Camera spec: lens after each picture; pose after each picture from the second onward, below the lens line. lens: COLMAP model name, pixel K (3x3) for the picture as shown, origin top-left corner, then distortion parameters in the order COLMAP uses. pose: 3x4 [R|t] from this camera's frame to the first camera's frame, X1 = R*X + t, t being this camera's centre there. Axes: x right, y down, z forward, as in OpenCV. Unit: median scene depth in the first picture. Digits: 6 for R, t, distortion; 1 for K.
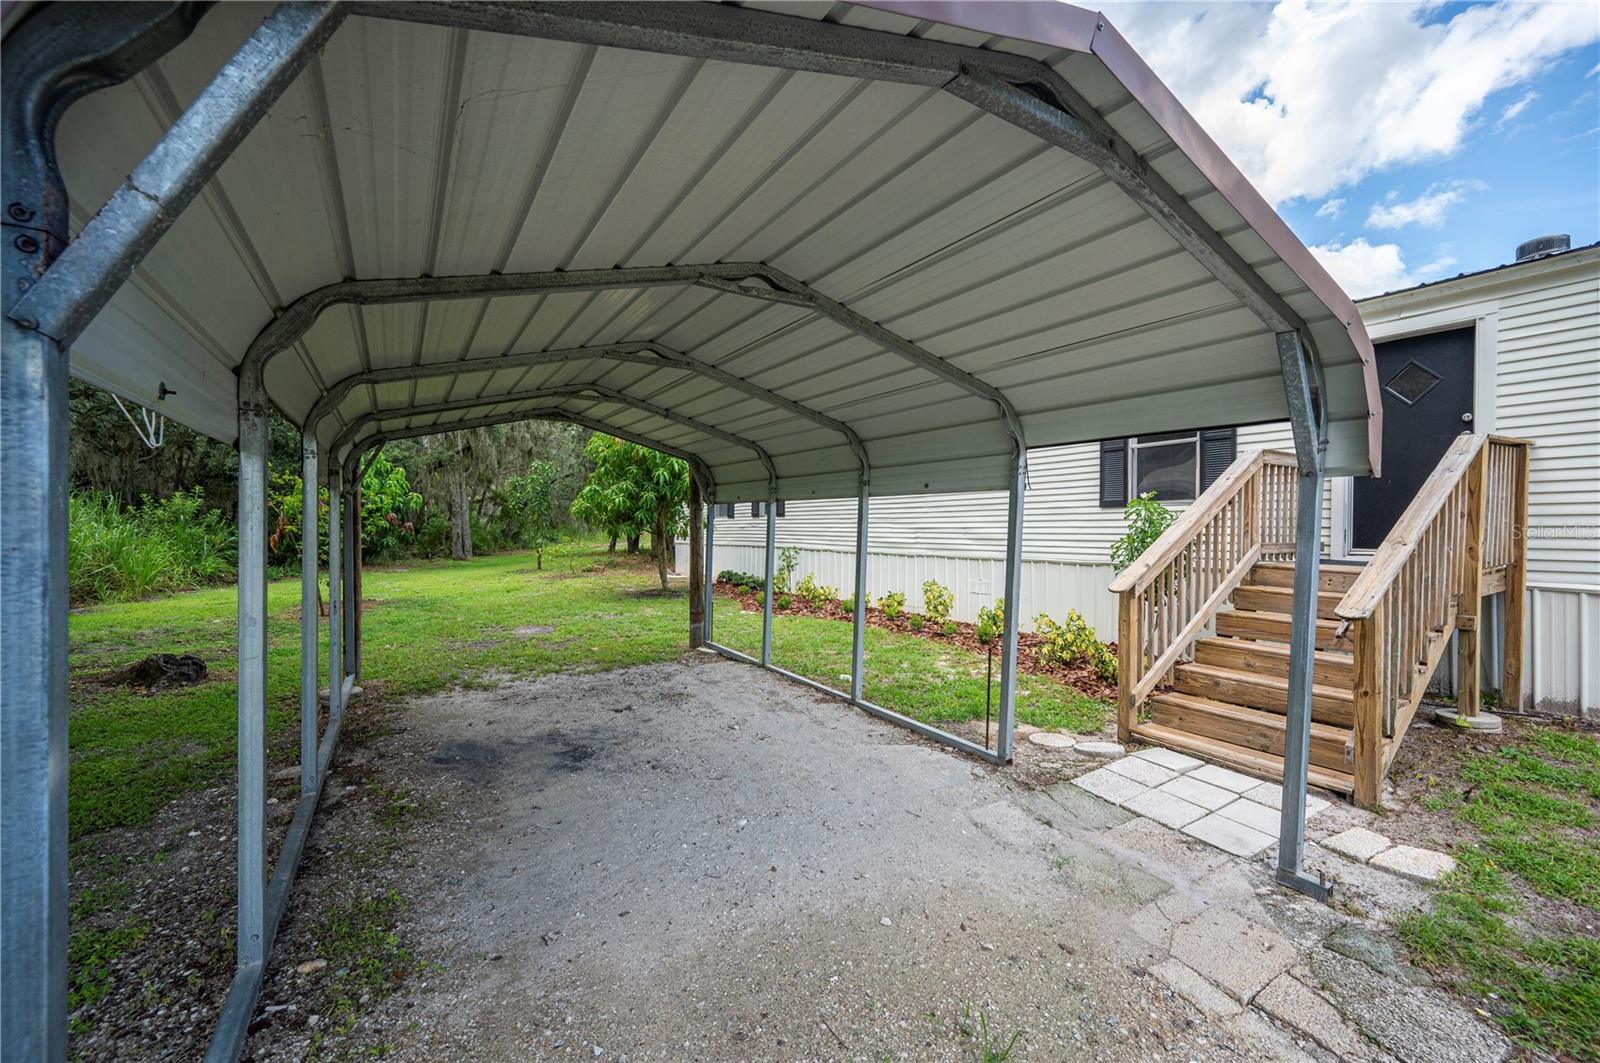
lens RADIAL K [[664.8, 0, 802.7], [0, 664.8, 536.9], [0, 0, 1]] dist [-0.001097, -0.000067]
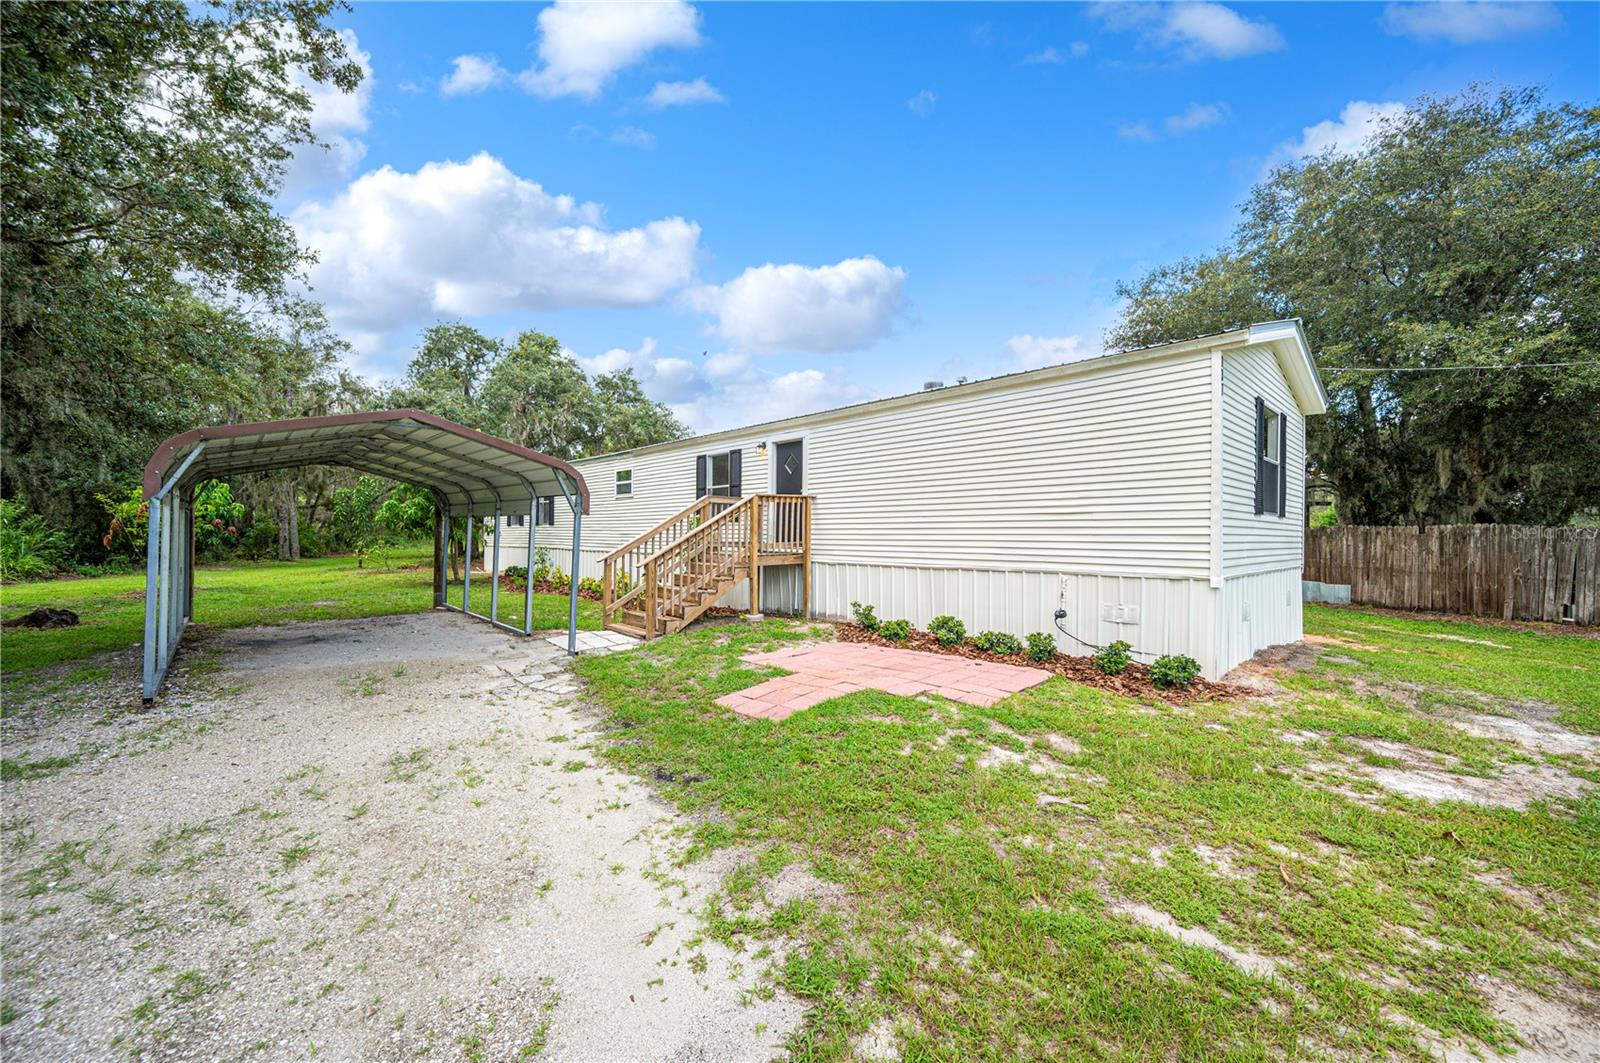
lens RADIAL K [[635.2, 0, 802.6], [0, 635.2, 536.6], [0, 0, 1]] dist [-0.001287, -0.000093]
pose [[0.981428, 0.007739, 0.191675, 0.284790], [-0.005169, 0.999890, -0.013905, 0.009989], [-0.191761, 0.012656, 0.981360, -0.461722]]
